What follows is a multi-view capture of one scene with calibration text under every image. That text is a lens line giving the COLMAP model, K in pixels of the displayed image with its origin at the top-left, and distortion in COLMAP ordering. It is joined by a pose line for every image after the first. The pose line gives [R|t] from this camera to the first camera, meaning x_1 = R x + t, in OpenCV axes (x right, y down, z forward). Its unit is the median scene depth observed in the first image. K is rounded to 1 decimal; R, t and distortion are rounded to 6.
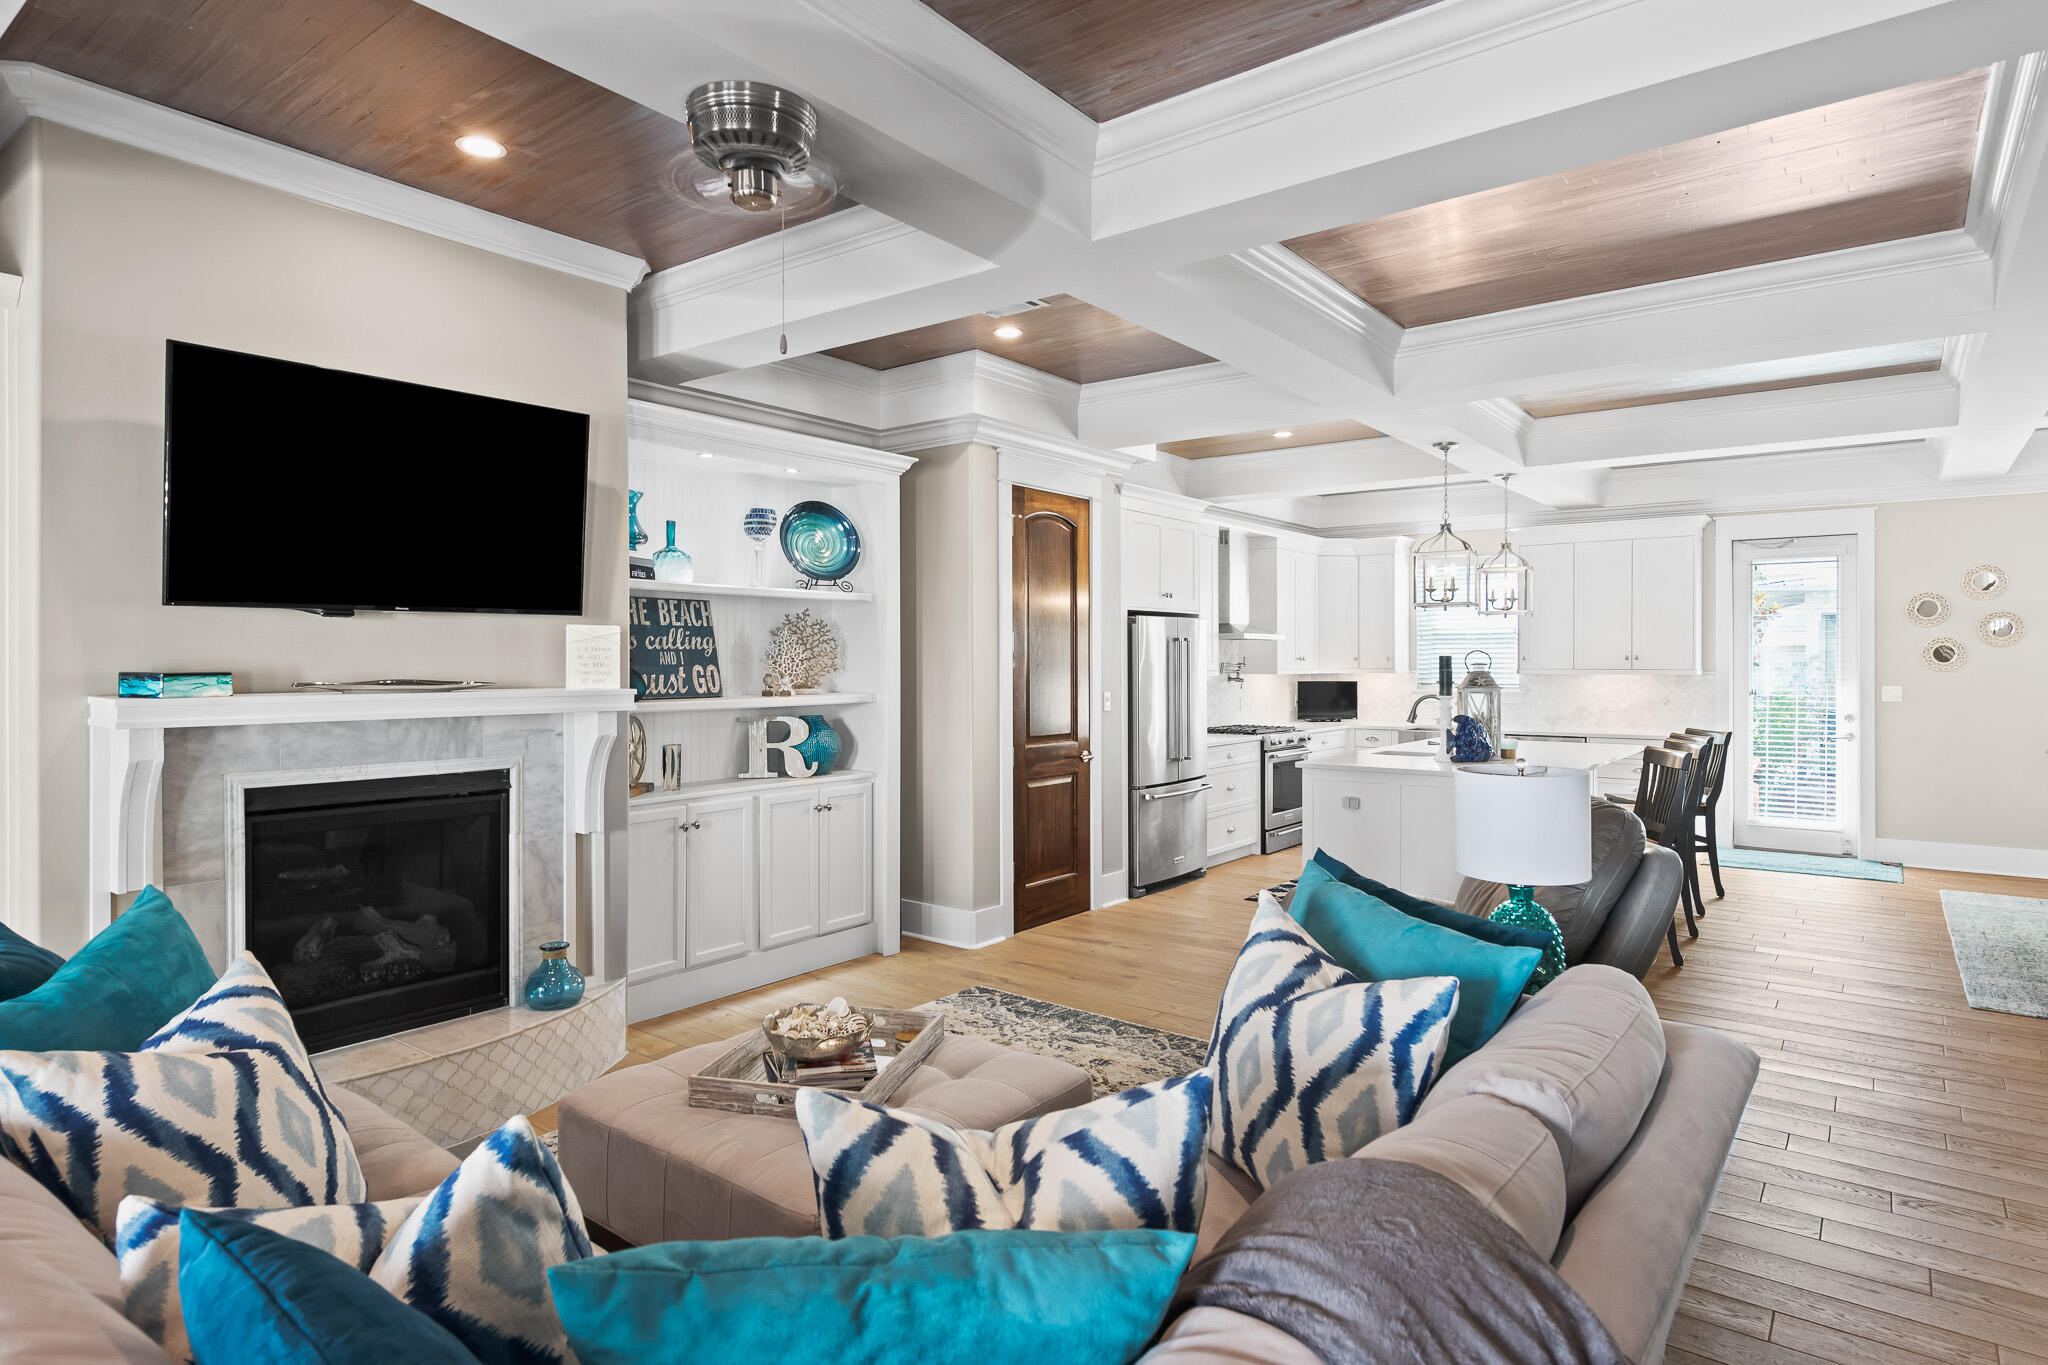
lens RADIAL K [[1117.1, 0, 1027.4], [0, 1117.1, 670.0], [0, 0, 1]] dist [-0.003094, -0.003379]
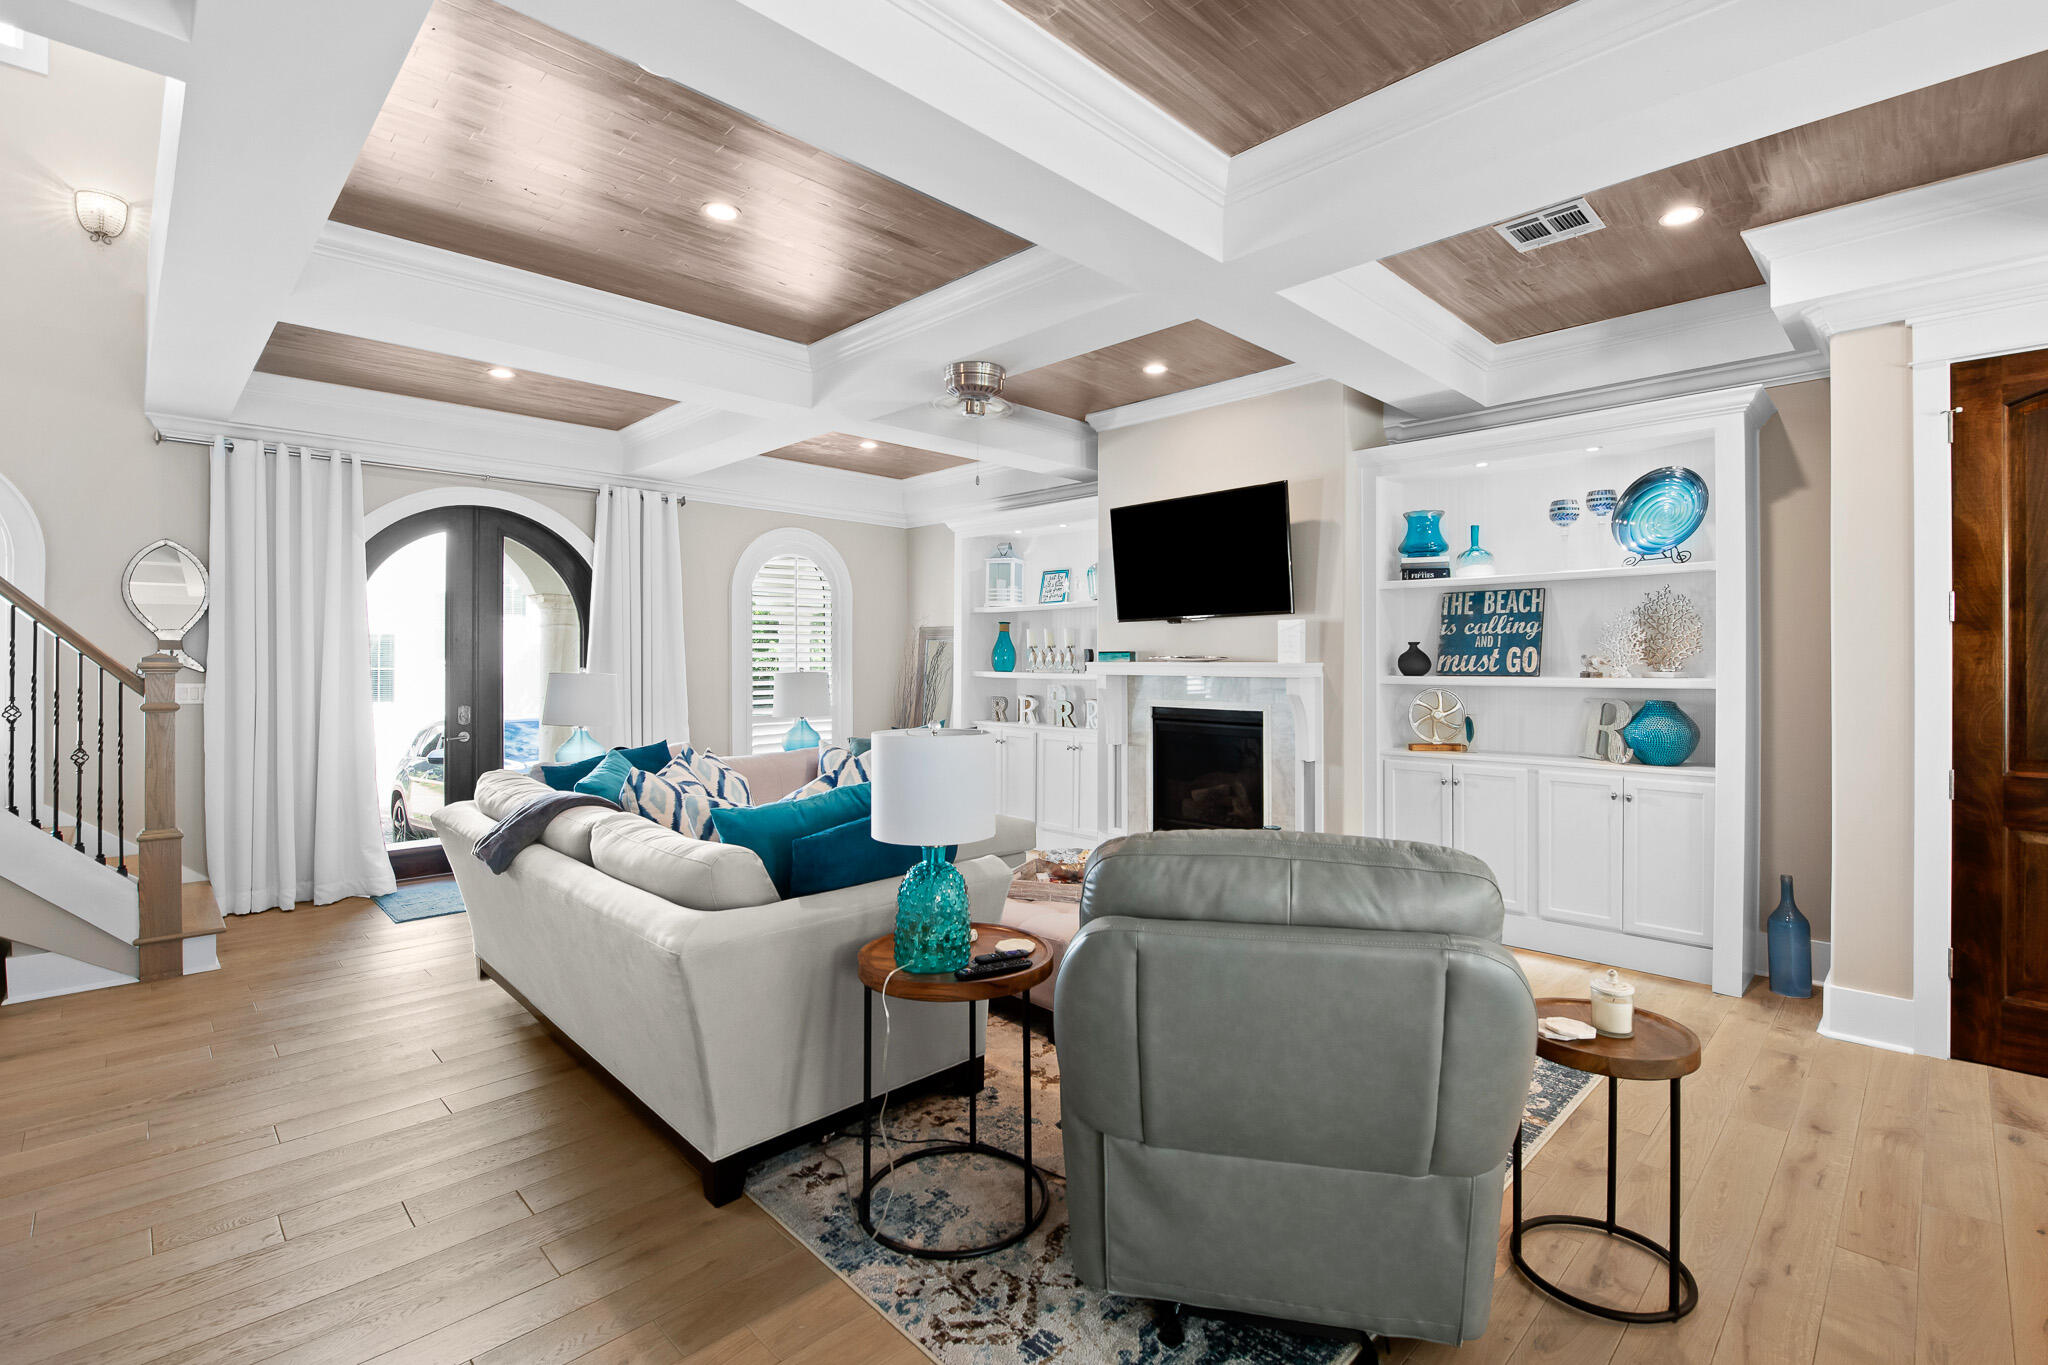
lens RADIAL K [[934.6, 0, 1052.3], [0, 934.6, 657.2], [0, 0, 1]] dist [0.001640, -0.001620]
pose [[-0.110462, -0.002203, -0.993878, 0.715911], [-0.007944, 0.999968, -0.001333, 0.011145], [0.993849, 0.007748, -0.110476, 0.665047]]
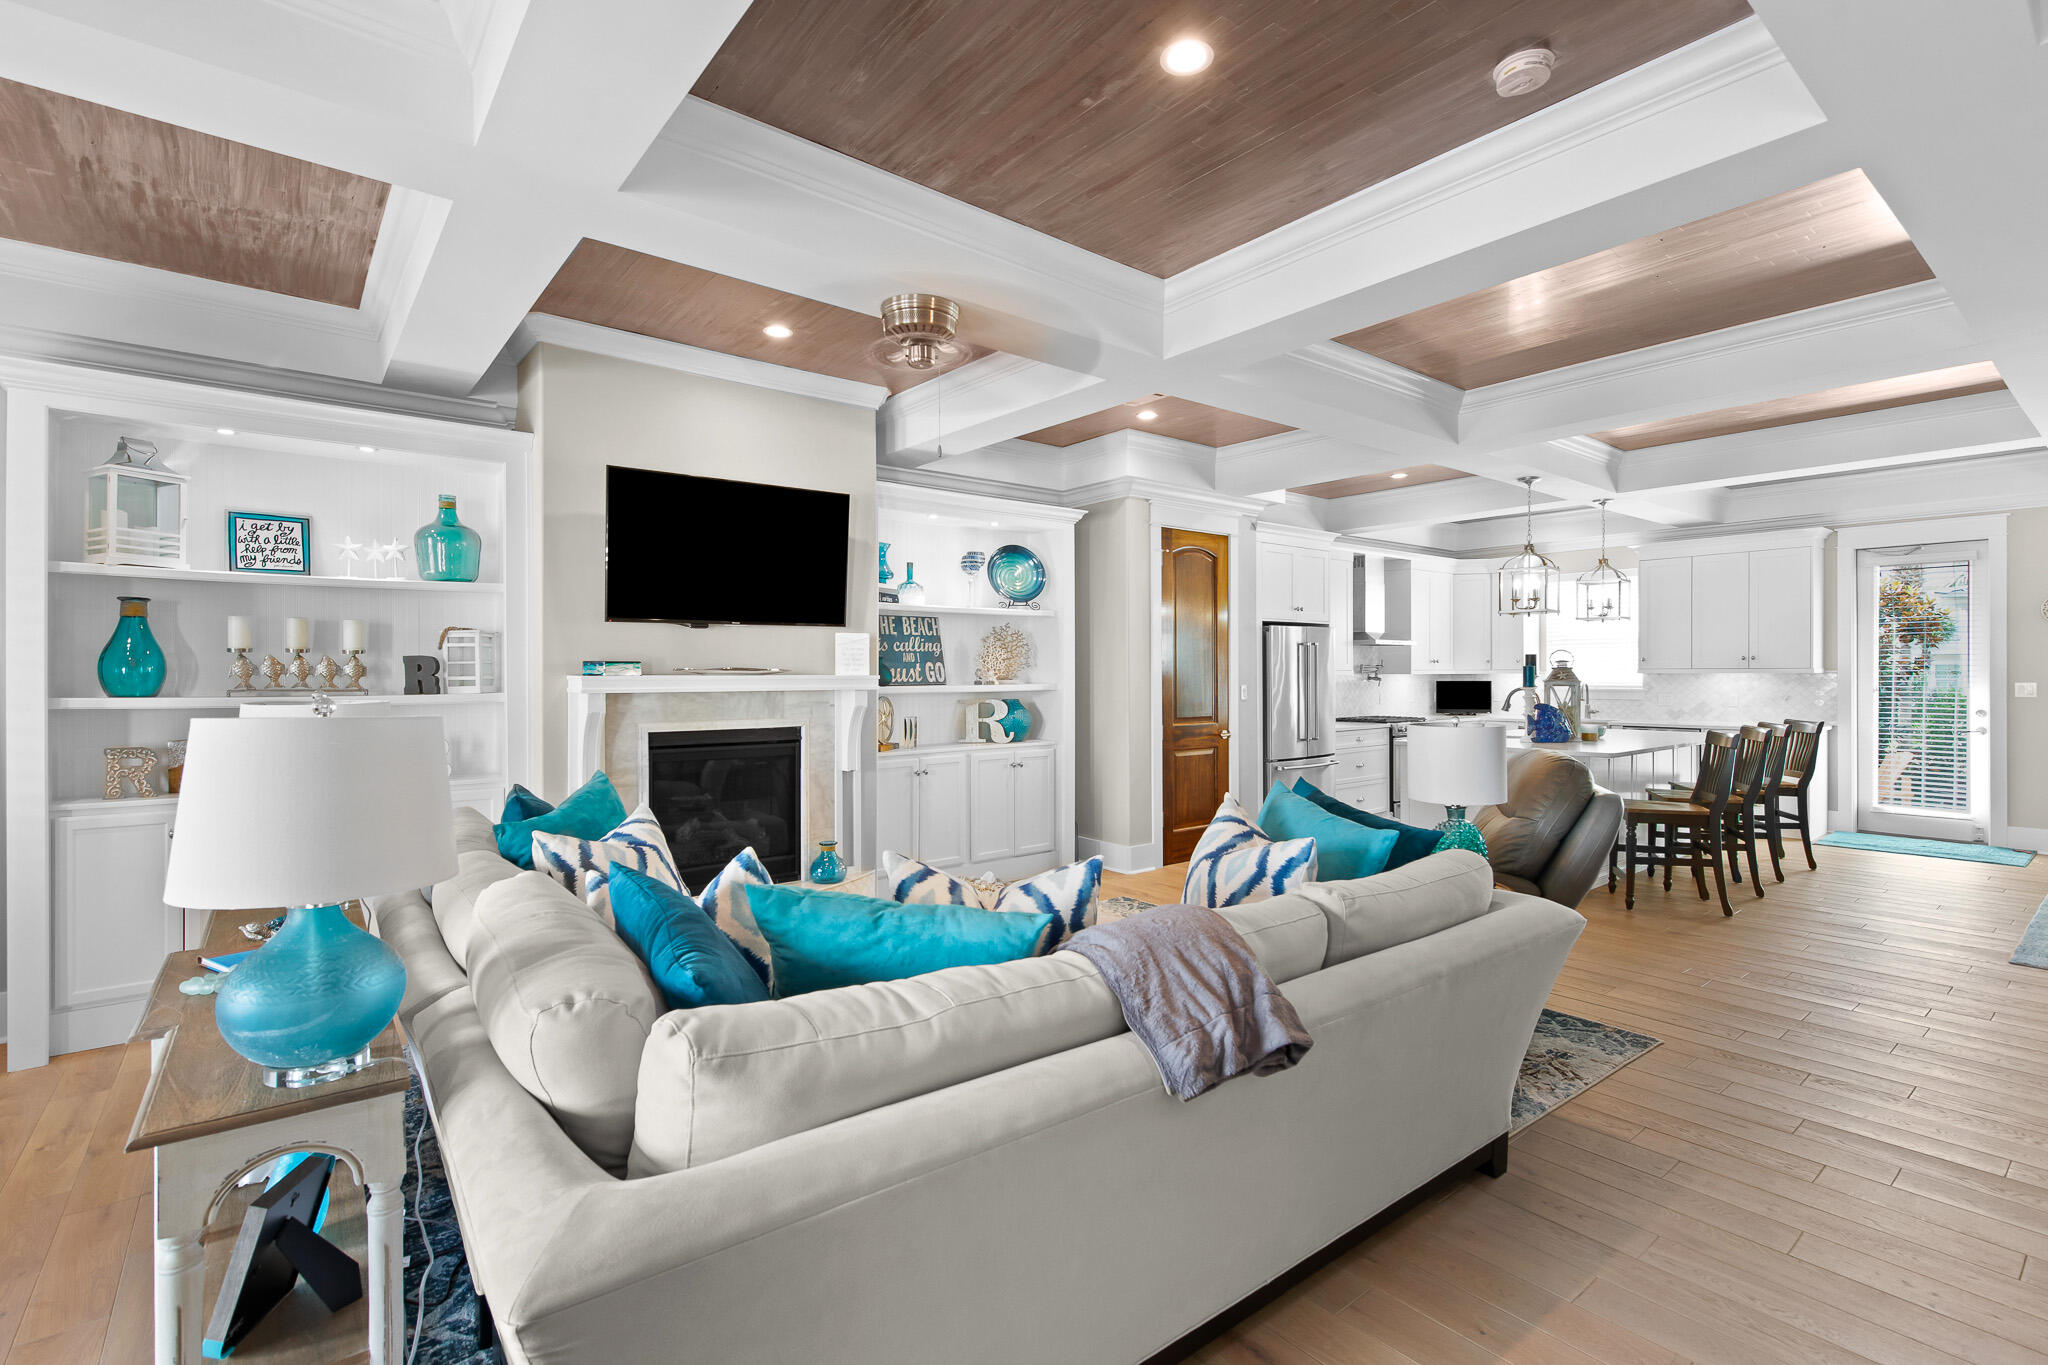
lens RADIAL K [[934.6, 0, 1023.4], [0, 934.6, 680.5], [0, 0, 1]] dist [0.001640, -0.001620]
pose [[0.971199, -0.000820, -0.238270, 0.112557], [0.000852, 1.000000, 0.000031, 0.019733], [0.238270, -0.000233, 0.971199, -0.143335]]
